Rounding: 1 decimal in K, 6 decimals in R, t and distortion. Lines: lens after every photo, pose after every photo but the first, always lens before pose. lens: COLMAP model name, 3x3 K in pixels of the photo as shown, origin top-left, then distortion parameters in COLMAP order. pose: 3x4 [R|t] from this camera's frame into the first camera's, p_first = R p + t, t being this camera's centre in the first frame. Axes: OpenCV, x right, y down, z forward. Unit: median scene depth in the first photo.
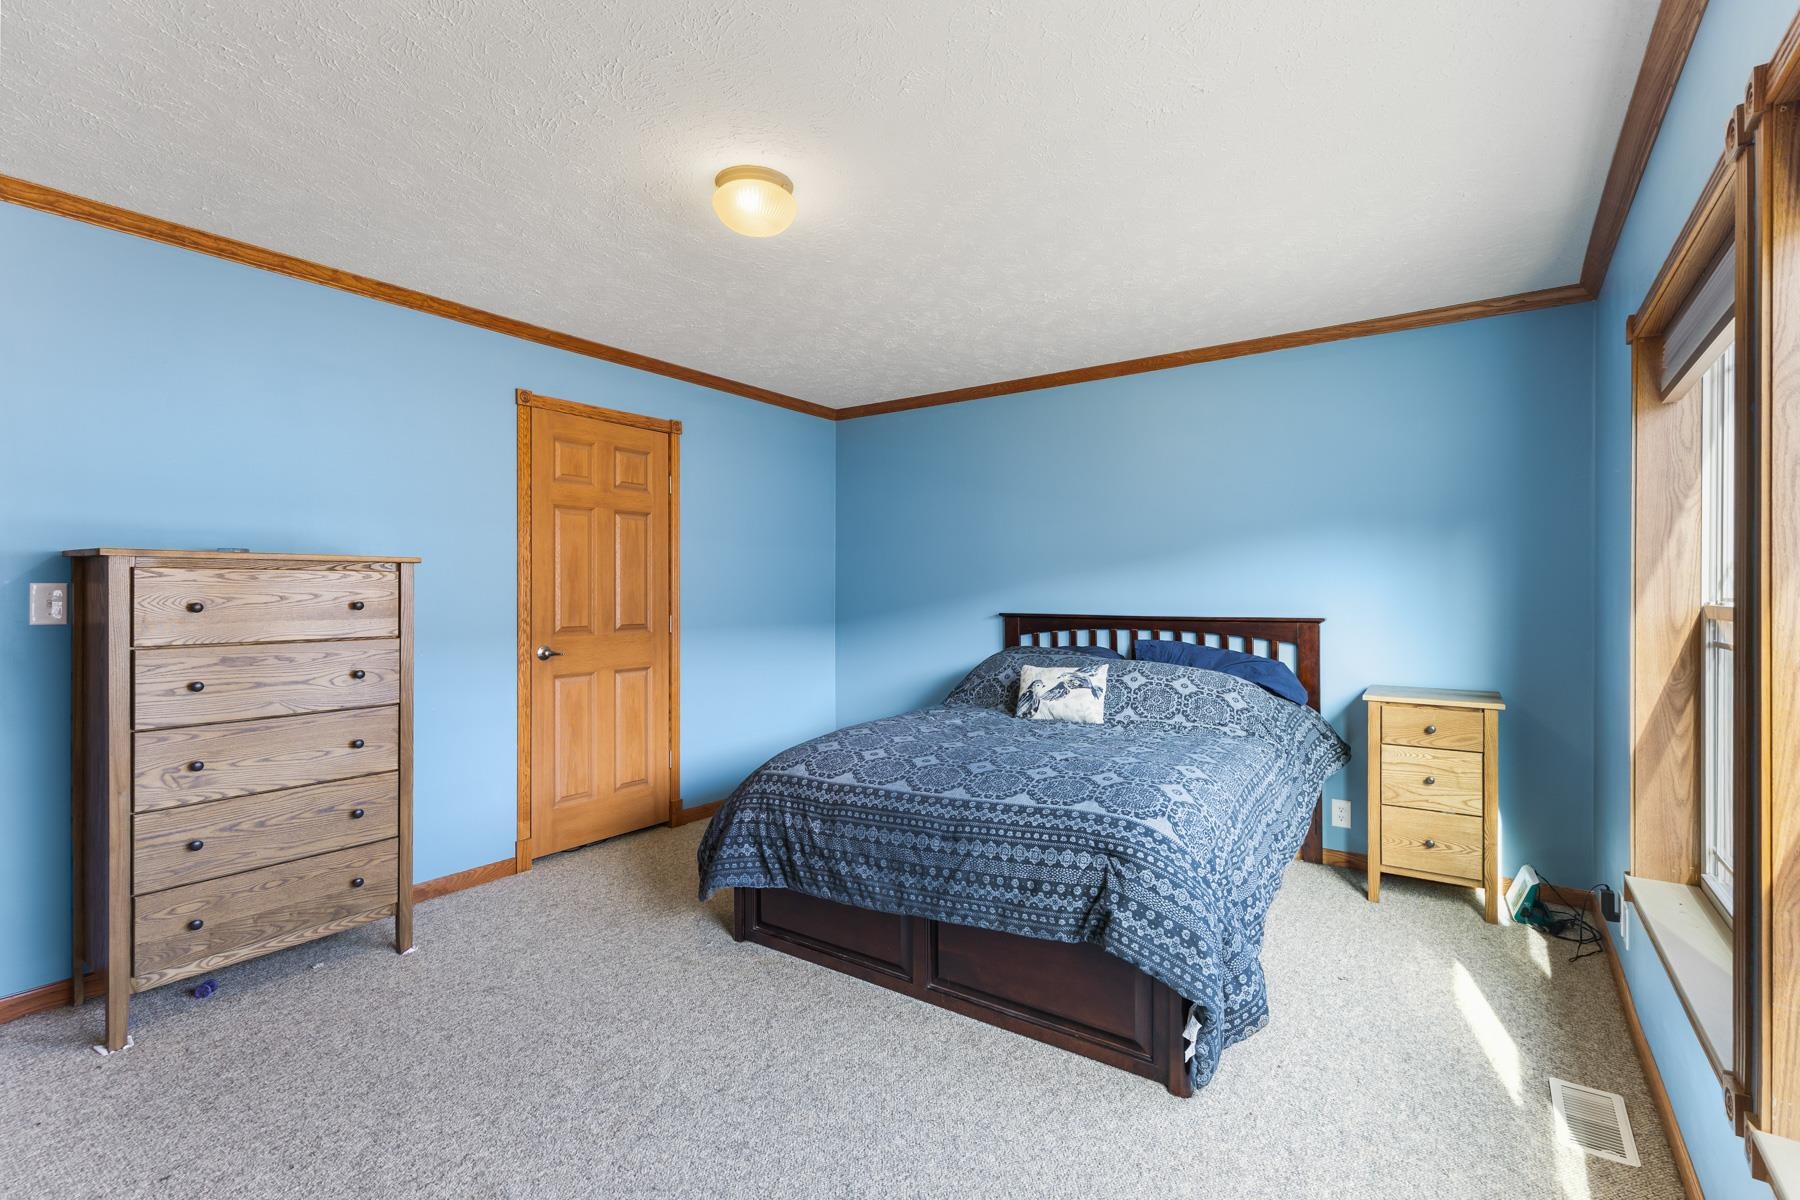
lens RADIAL K [[831.6, 0, 924.3], [0, 831.6, 598.6], [0, 0, 1]] dist [0.005457, 0.000362]
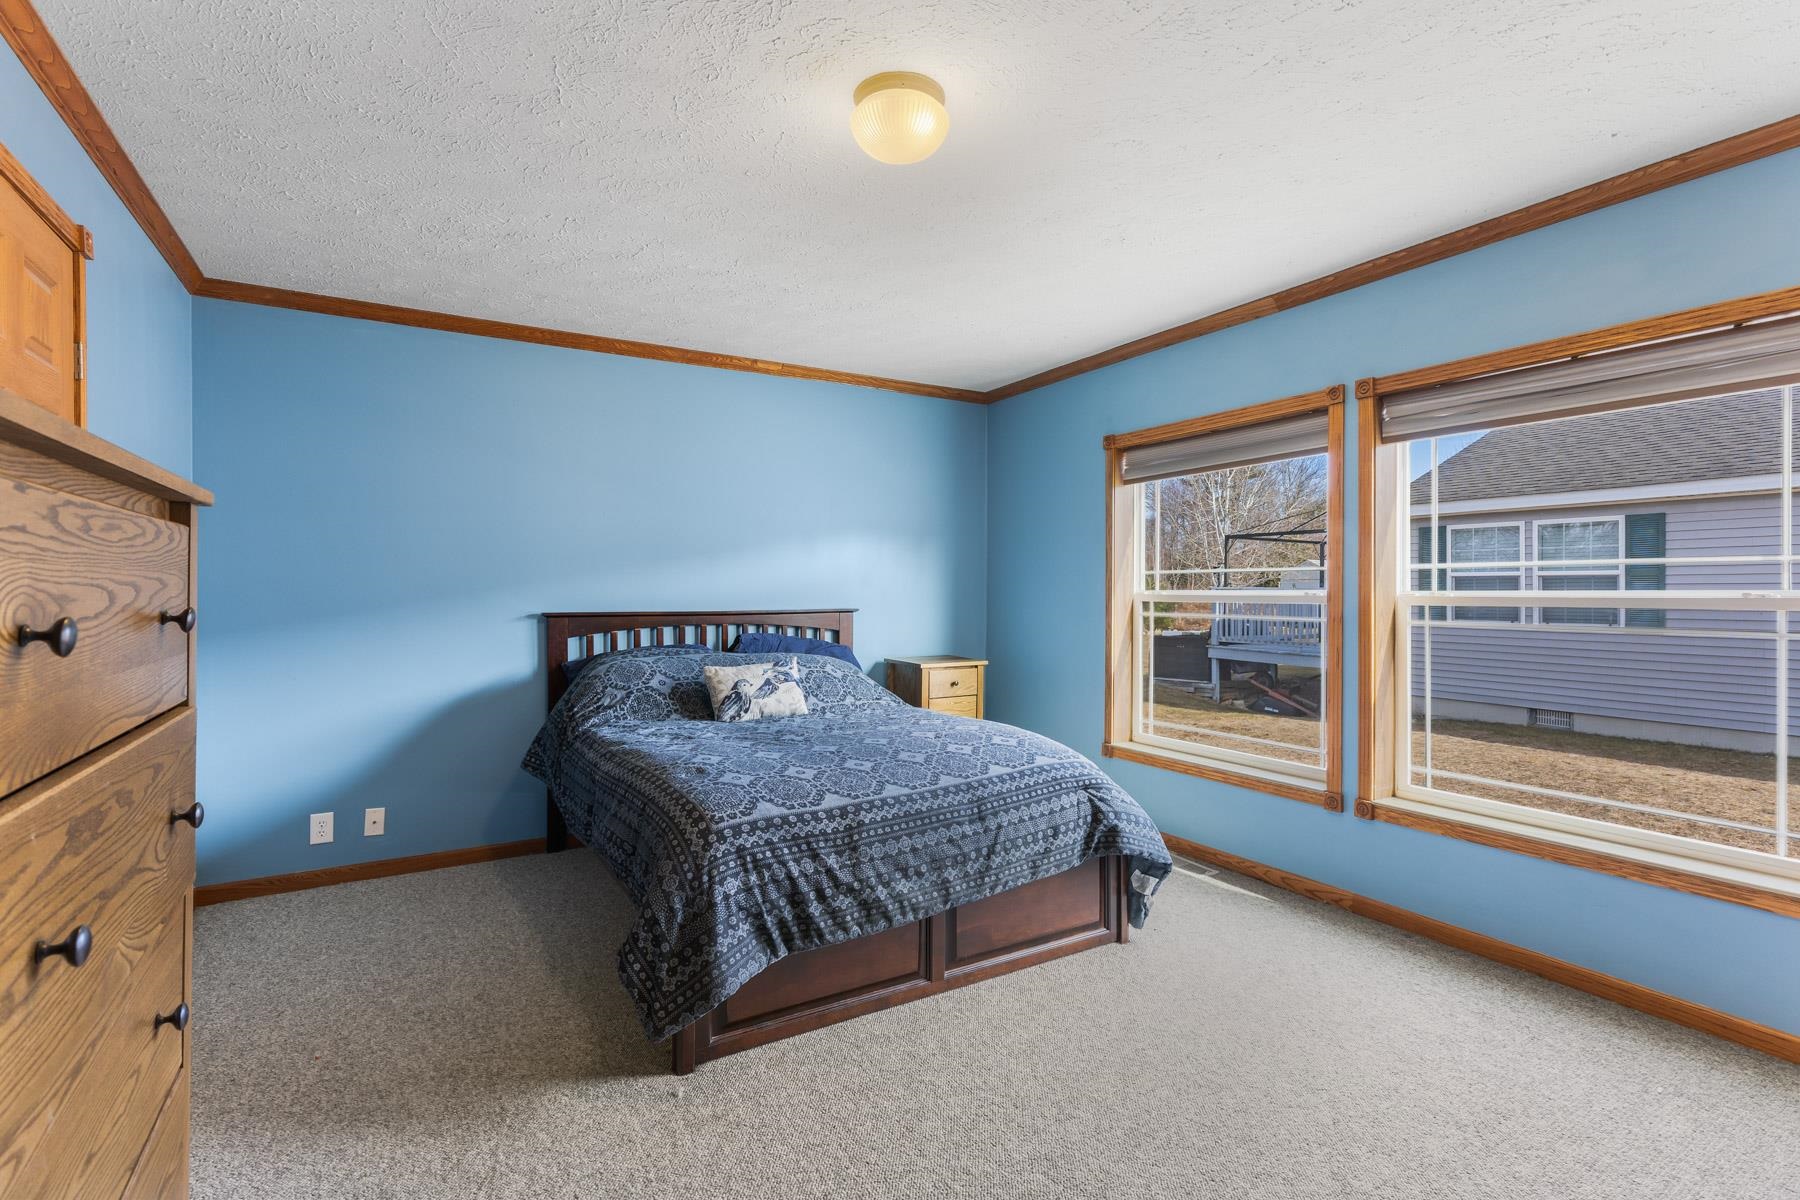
lens RADIAL K [[831.6, 0, 924.3], [0, 831.6, 598.6], [0, 0, 1]] dist [0.005457, 0.000362]
pose [[0.406571, -0.010546, 0.913558, -0.894806], [0.006657, 0.999941, 0.008580, -0.001365], [-0.913595, 0.002593, 0.406617, 0.590005]]
